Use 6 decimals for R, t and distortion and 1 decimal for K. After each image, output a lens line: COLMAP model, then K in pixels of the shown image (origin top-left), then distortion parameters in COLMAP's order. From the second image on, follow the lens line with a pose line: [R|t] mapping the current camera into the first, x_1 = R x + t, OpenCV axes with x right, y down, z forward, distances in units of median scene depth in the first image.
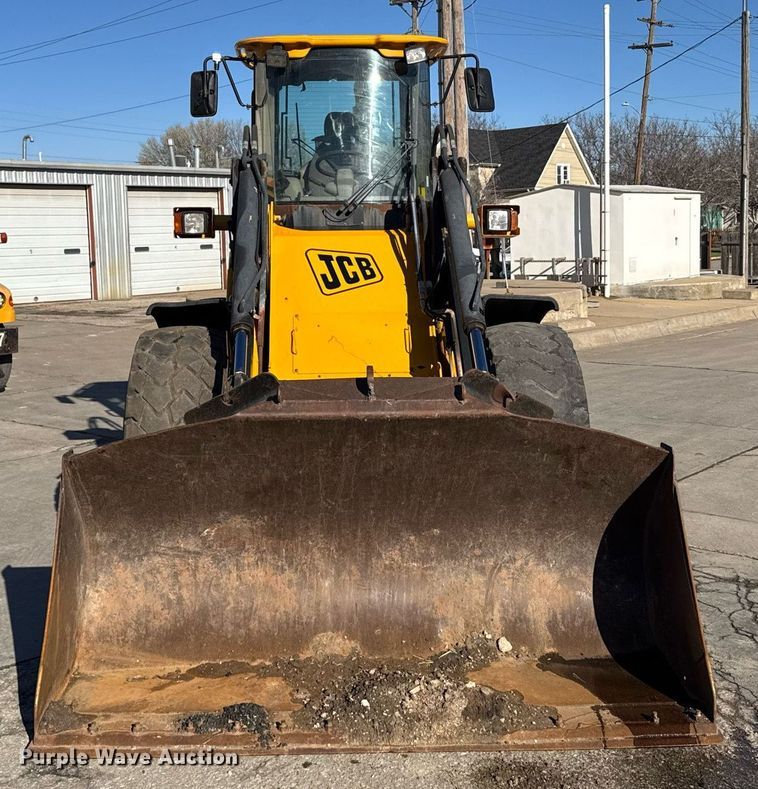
lens RADIAL K [[1099.2, 0, 343.9], [0, 1099.2, 333.3], [0, 0, 1]] dist [0.141454, -0.302711]
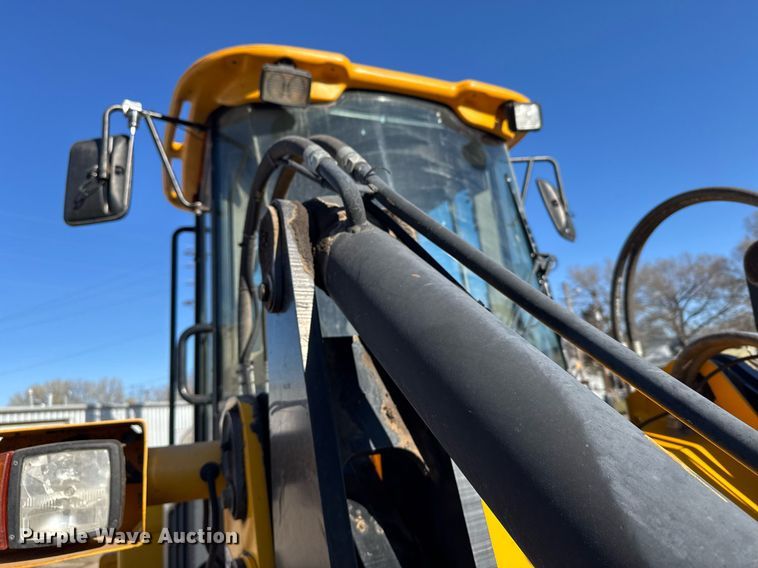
lens RADIAL K [[550.2, 0, 379.0], [0, 550.2, 284.0], [0, 0, 1]] dist [0.001966, -0.000239]
pose [[0.918829, 0.009948, 0.394531, -0.125322], [0.125324, 0.940585, -0.315585, -0.100272], [-0.374229, 0.339412, 0.862990, 0.887283]]
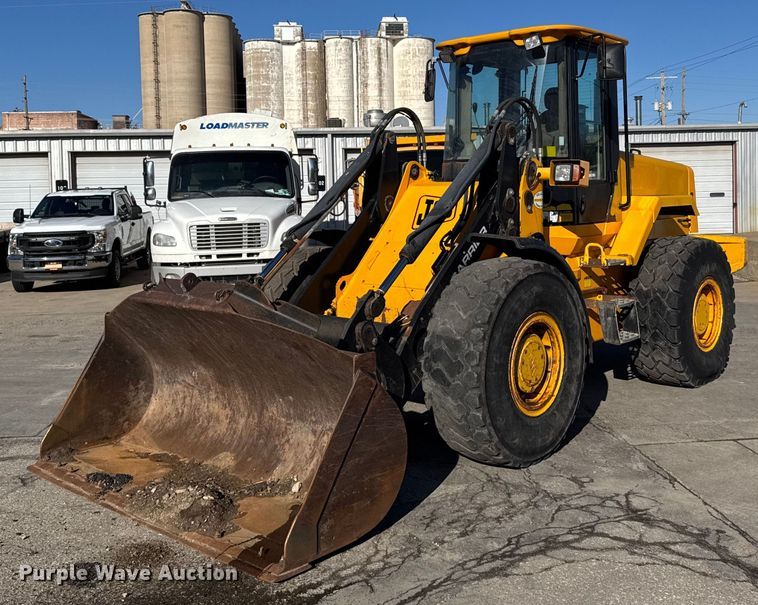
lens RADIAL K [[842.7, 0, 382.1], [0, 842.7, 224.5], [0, 0, 1]] dist [0.135132, -0.309608]
pose [[0.728740, 0.032293, -0.684029, 0.659902], [-0.057830, 0.998221, -0.014485, -0.023318], [0.682345, 0.050113, 0.729311, 0.208581]]
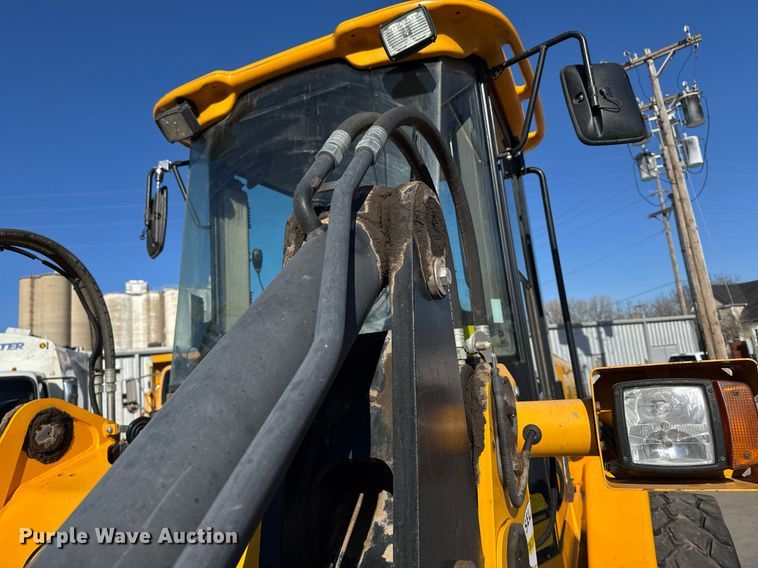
lens RADIAL K [[550.2, 0, 379.0], [0, 550.2, 284.0], [0, 0, 1]] dist [0.001966, -0.000239]
pose [[0.893587, -0.139069, -0.426804, 0.146541], [0.035922, 0.969904, -0.240823, -0.111359], [0.447450, 0.199865, 0.871689, 0.897333]]
